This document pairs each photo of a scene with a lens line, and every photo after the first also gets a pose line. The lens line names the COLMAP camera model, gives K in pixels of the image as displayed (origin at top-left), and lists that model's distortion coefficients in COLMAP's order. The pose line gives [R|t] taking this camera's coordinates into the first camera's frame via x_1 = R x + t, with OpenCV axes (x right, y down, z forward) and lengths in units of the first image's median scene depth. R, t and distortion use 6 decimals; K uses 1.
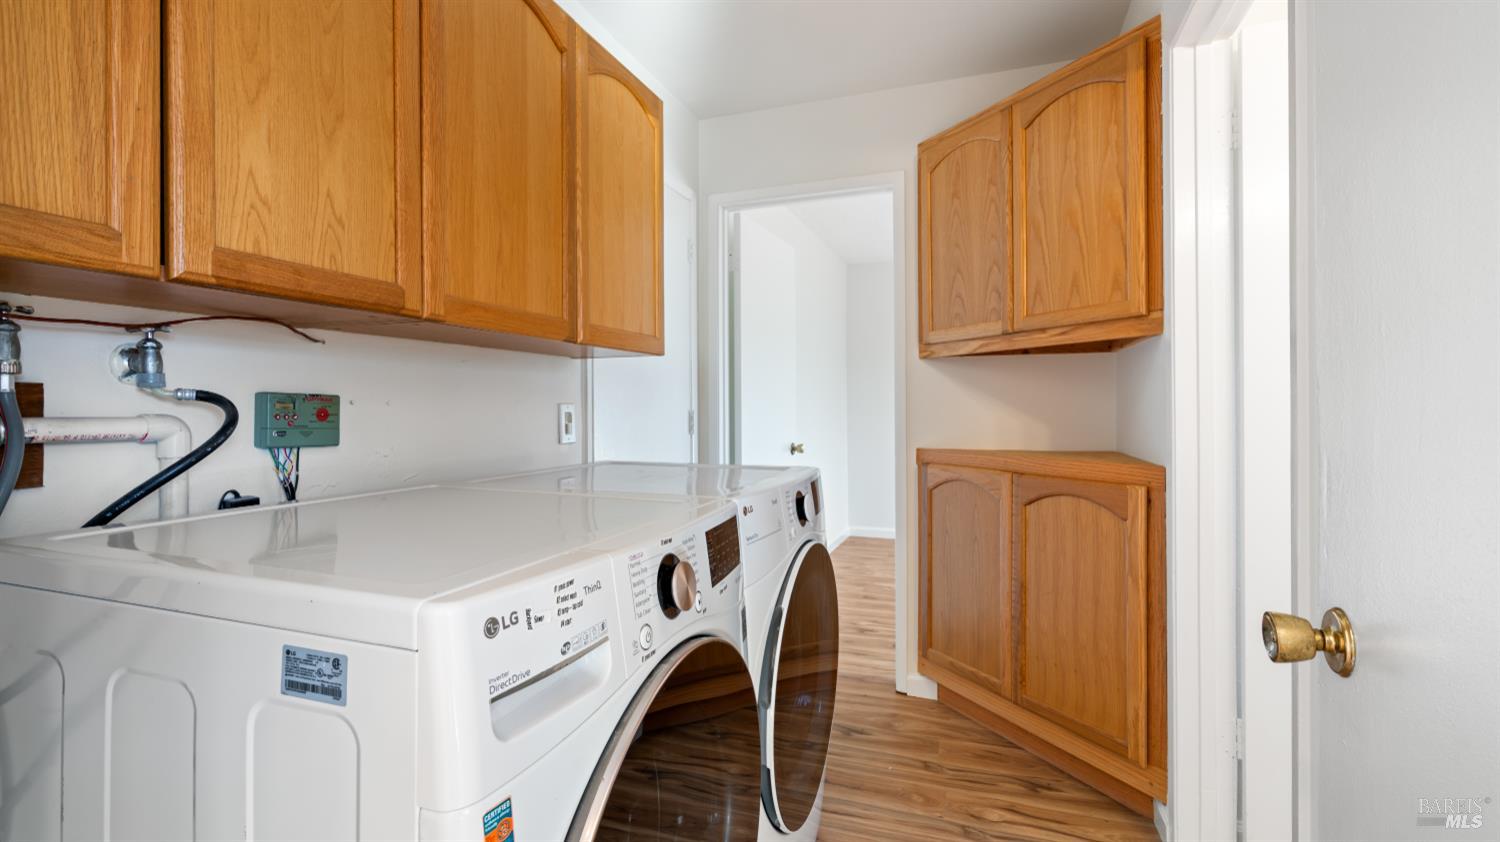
lens RADIAL K [[686.8, 0, 742.0], [0, 686.8, 412.5], [0, 0, 1]] dist [-0.002004, 0.002626]
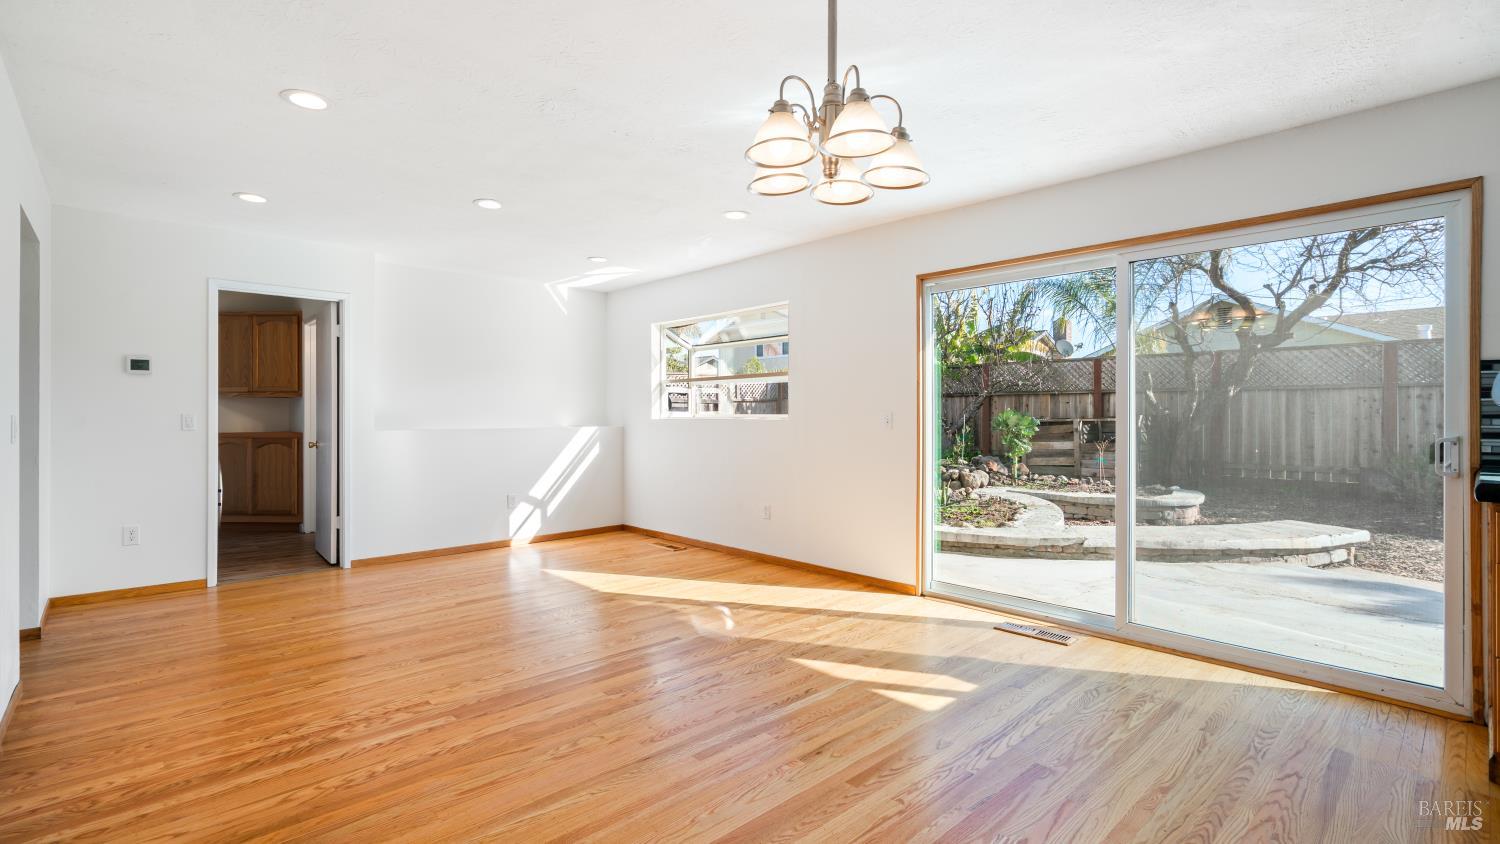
lens RADIAL K [[686.8, 0, 756.9], [0, 686.8, 411.7], [0, 0, 1]] dist [-0.002004, 0.002626]
pose [[0.452828, 0.003573, 0.891591, -1.309463], [-0.003423, 0.999992, -0.002269, -0.030046], [-0.891591, -0.002025, 0.452837, -2.373782]]
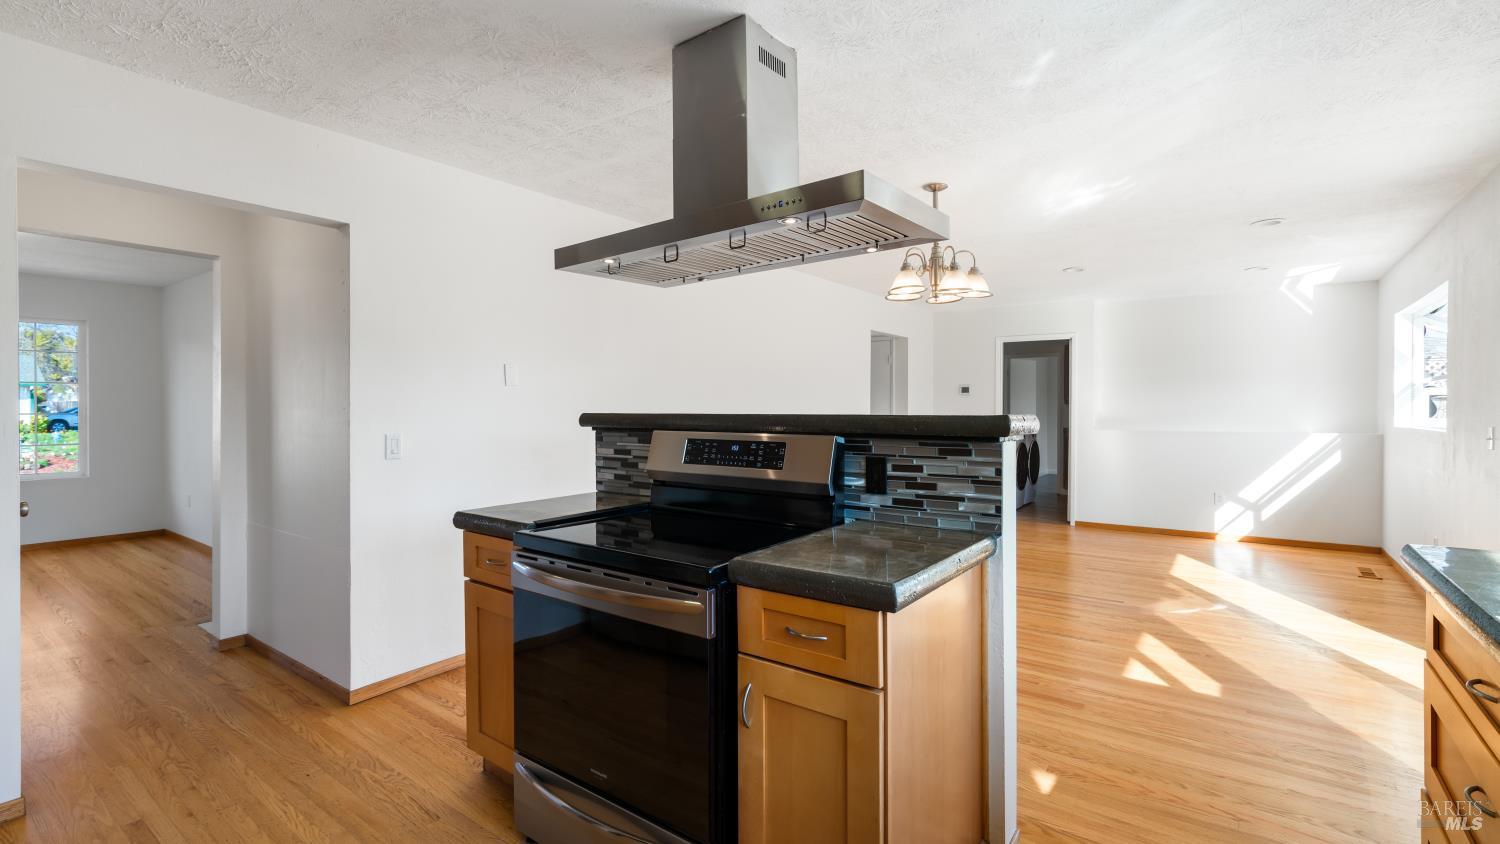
lens RADIAL K [[686.8, 0, 737.8], [0, 686.8, 422.4], [0, 0, 1]] dist [-0.002004, 0.002626]
pose [[0.957733, 0.008265, -0.287539, -0.138684], [-0.001347, 0.999705, 0.024250, -0.096312], [0.287655, -0.022837, 0.957462, -4.230898]]
